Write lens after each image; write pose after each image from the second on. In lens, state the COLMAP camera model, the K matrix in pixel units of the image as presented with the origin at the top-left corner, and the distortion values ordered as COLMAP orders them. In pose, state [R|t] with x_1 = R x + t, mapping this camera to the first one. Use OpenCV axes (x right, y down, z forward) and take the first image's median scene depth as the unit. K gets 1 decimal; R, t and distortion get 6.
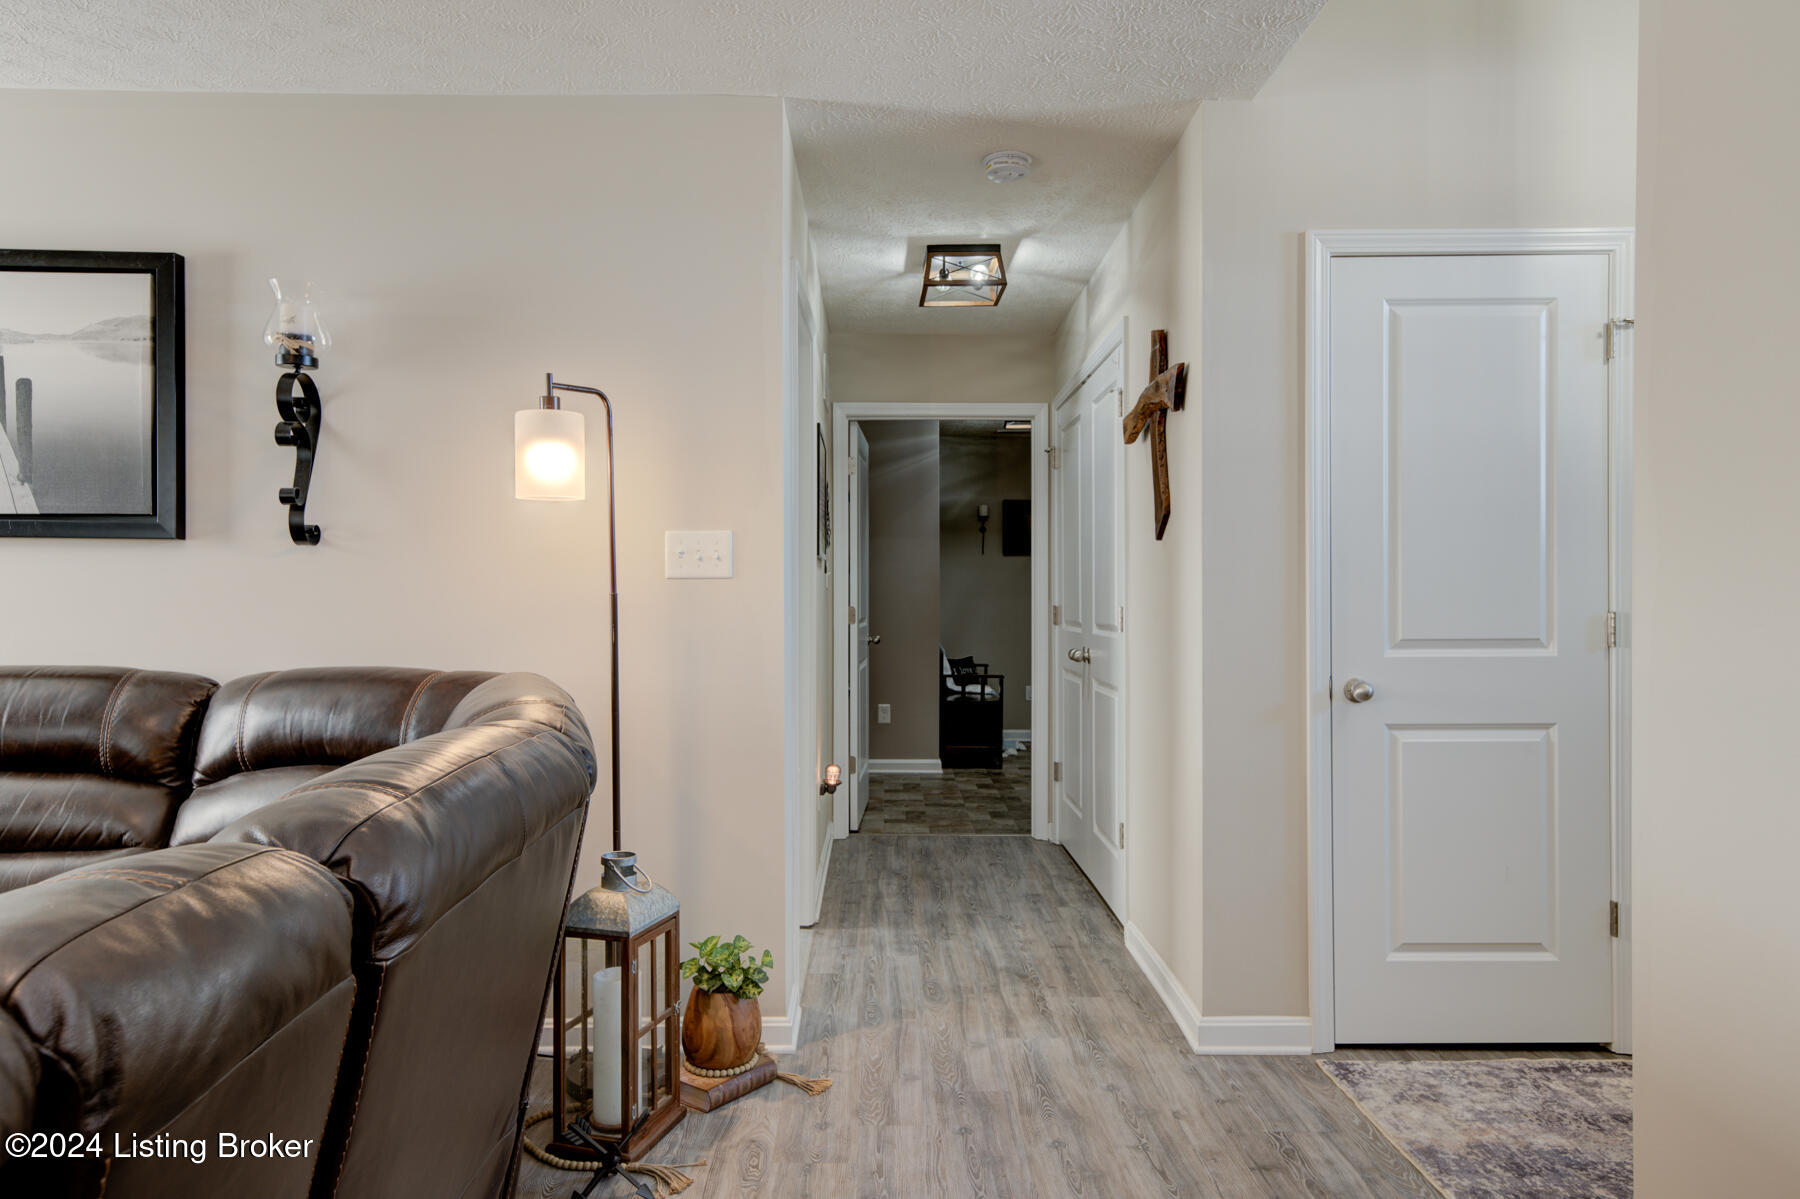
lens RADIAL K [[1177.0, 0, 903.3], [0, 1177.0, 589.2], [0, 0, 1]] dist [0.024623, -0.001353]
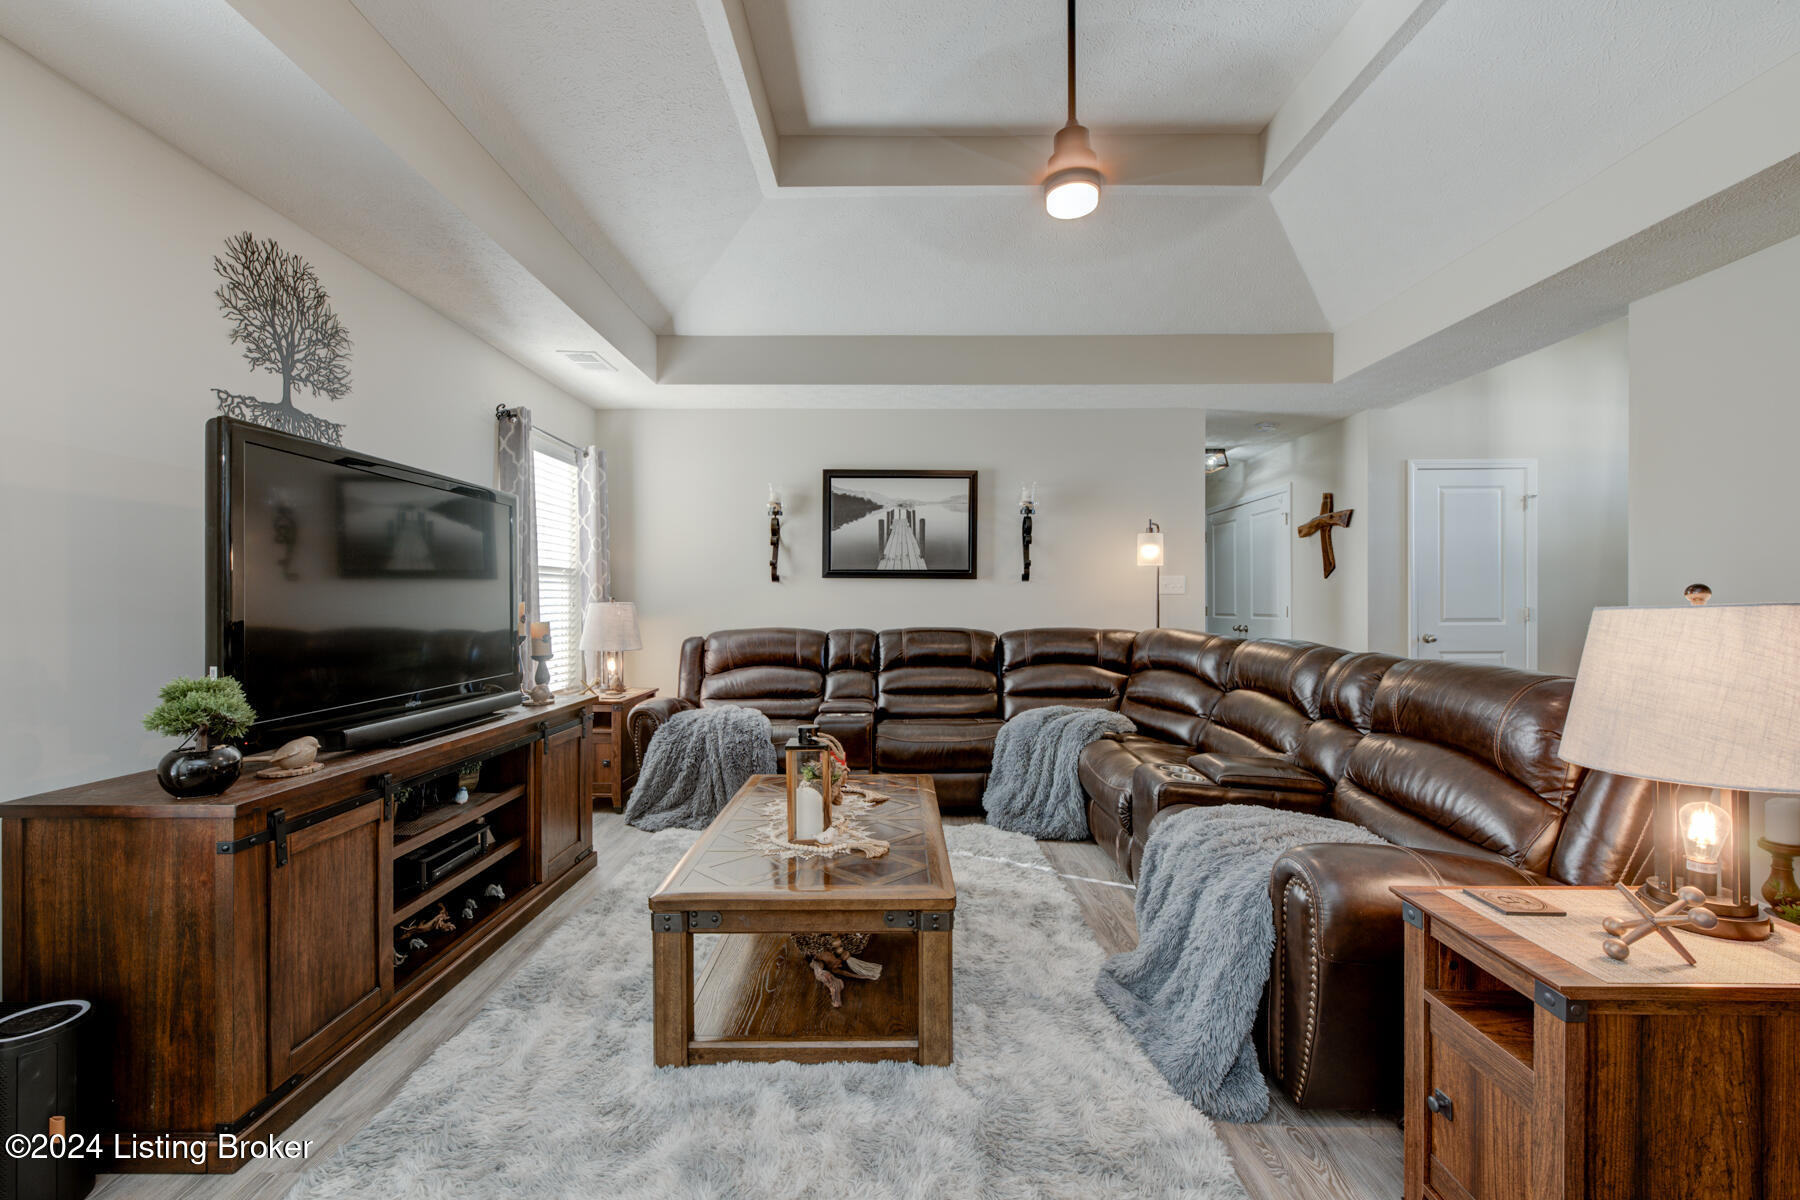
lens RADIAL K [[724.4, 0, 910.3], [0, 724.4, 599.4], [0, 0, 1]] dist [-0.012711, 0.001409]
pose [[0.999807, 0.000335, -0.019627, -0.668976], [-0.000337, 1.000000, -0.000111, 0.001287], [0.019627, 0.000118, 0.999807, -0.549097]]
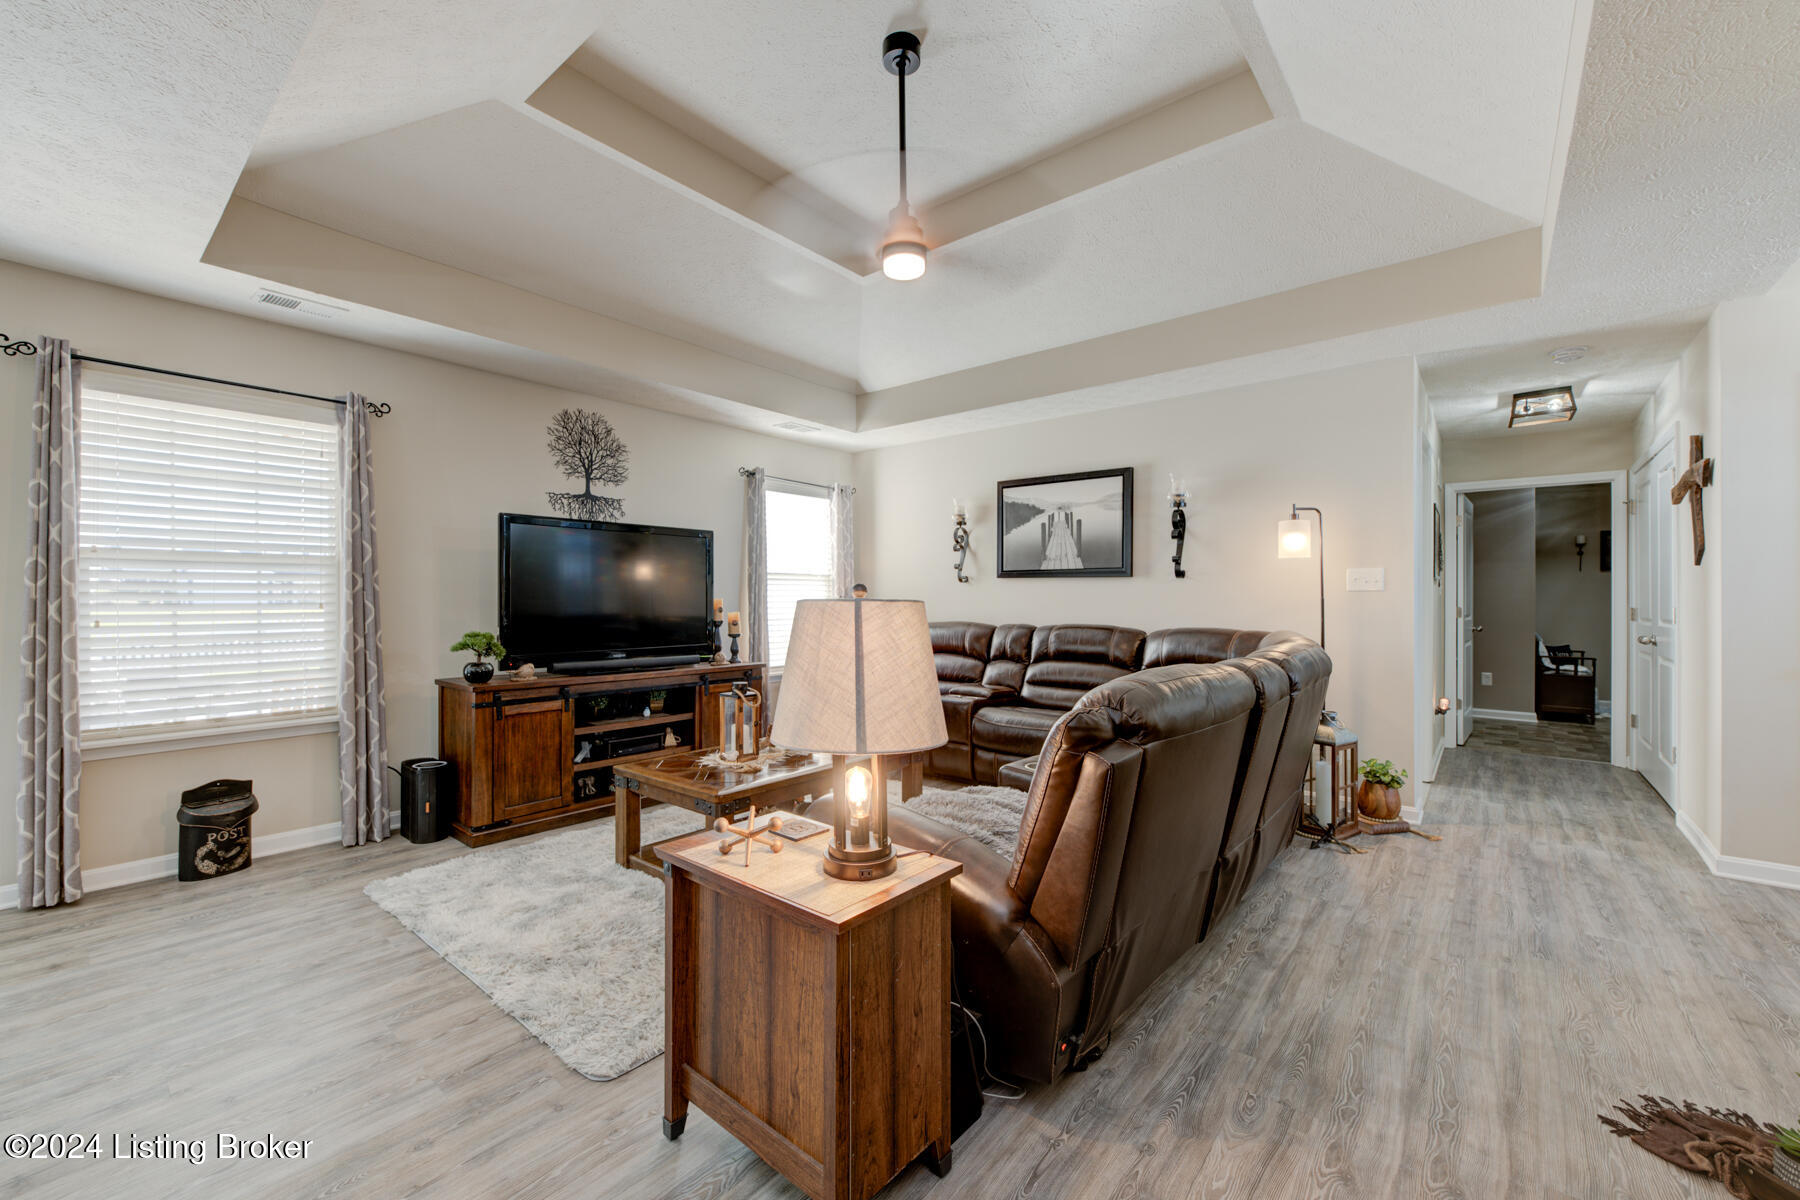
lens RADIAL K [[724.4, 0, 892.9], [0, 724.4, 599.7], [0, 0, 1]] dist [-0.012711, 0.001409]
pose [[0.755582, 0.002273, -0.655051, 0.030081], [0.000243, 0.999993, 0.003750, 0.001312], [0.655054, -0.002992, 0.755576, -0.495037]]
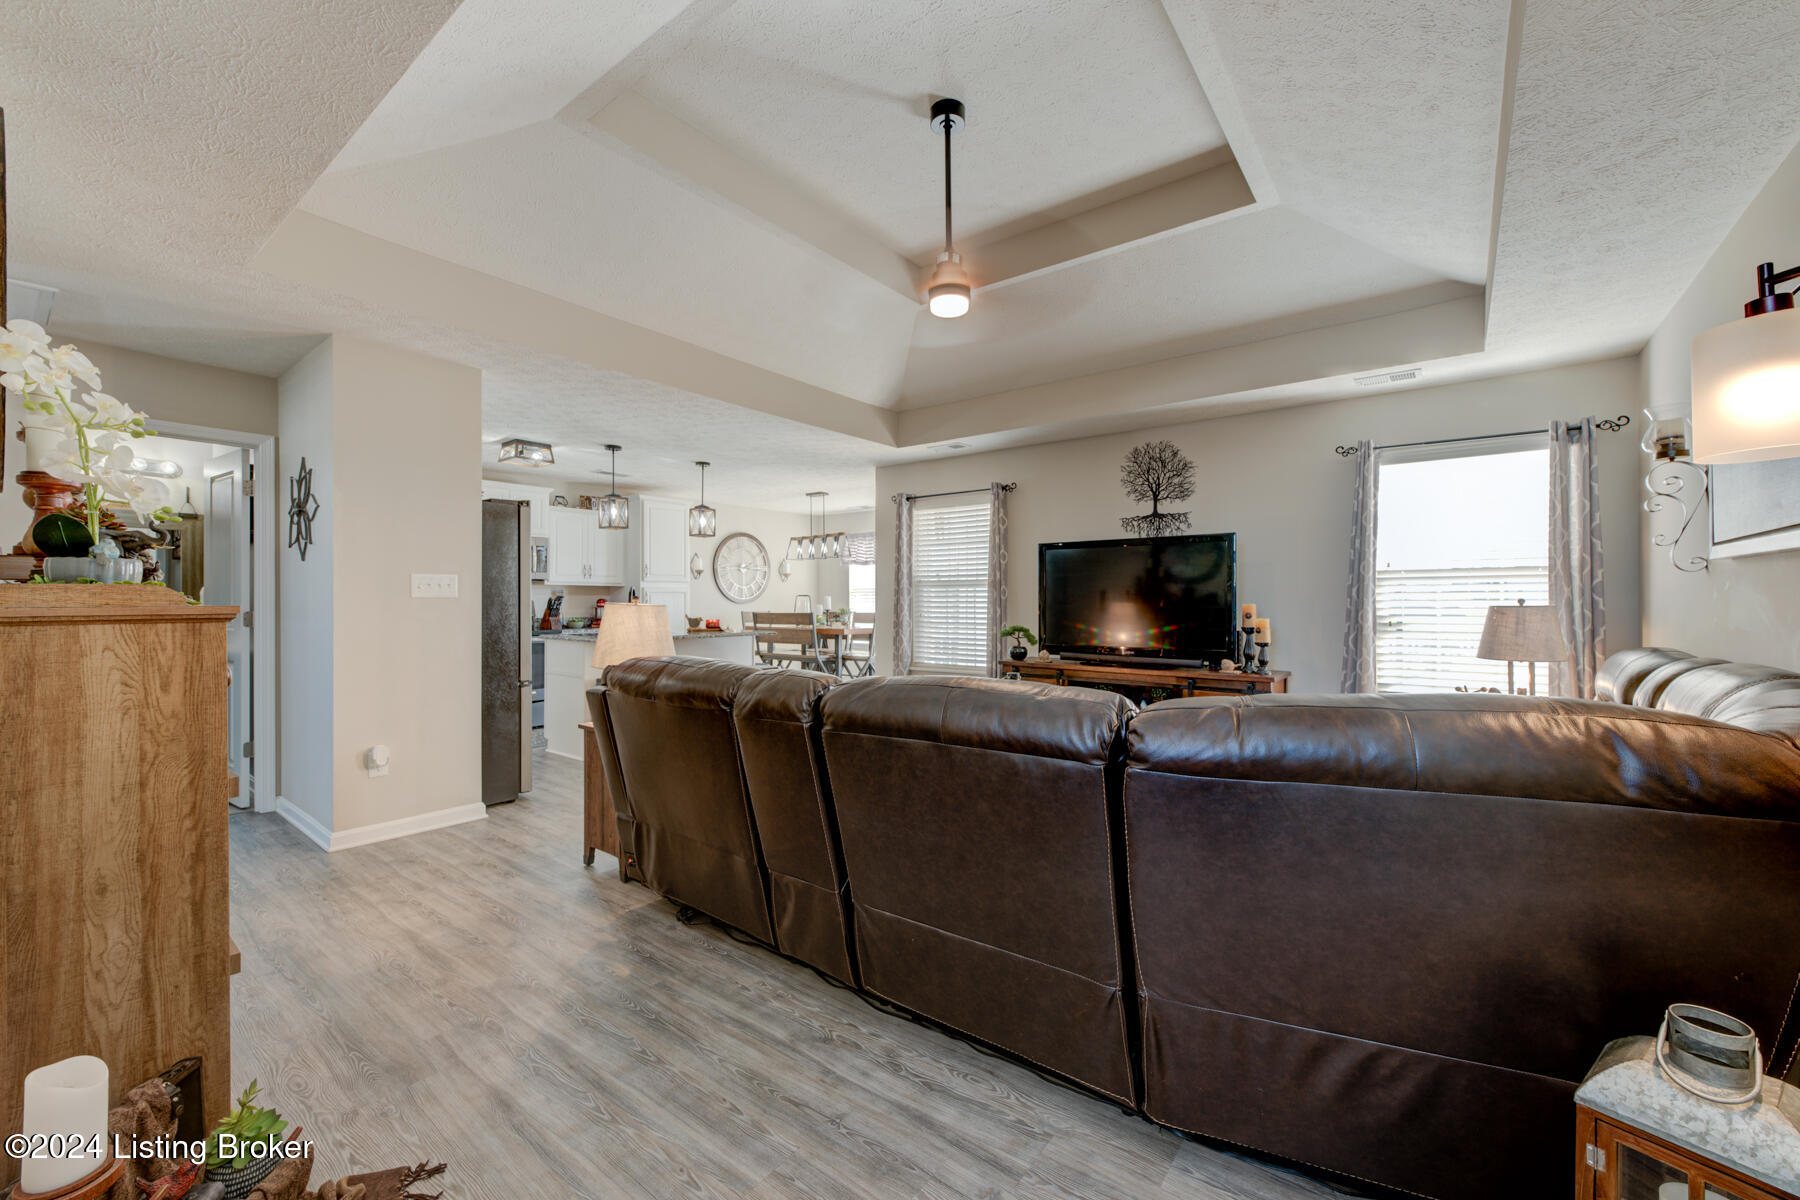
lens RADIAL K [[724.4, 0, 933.2], [0, 724.4, 598.8], [0, 0, 1]] dist [-0.012711, 0.001409]
pose [[-0.611785, -0.004426, -0.791012, 0.255636], [0.001683, 0.999975, -0.006896, 0.003935], [0.791022, -0.005551, -0.611762, 0.760005]]
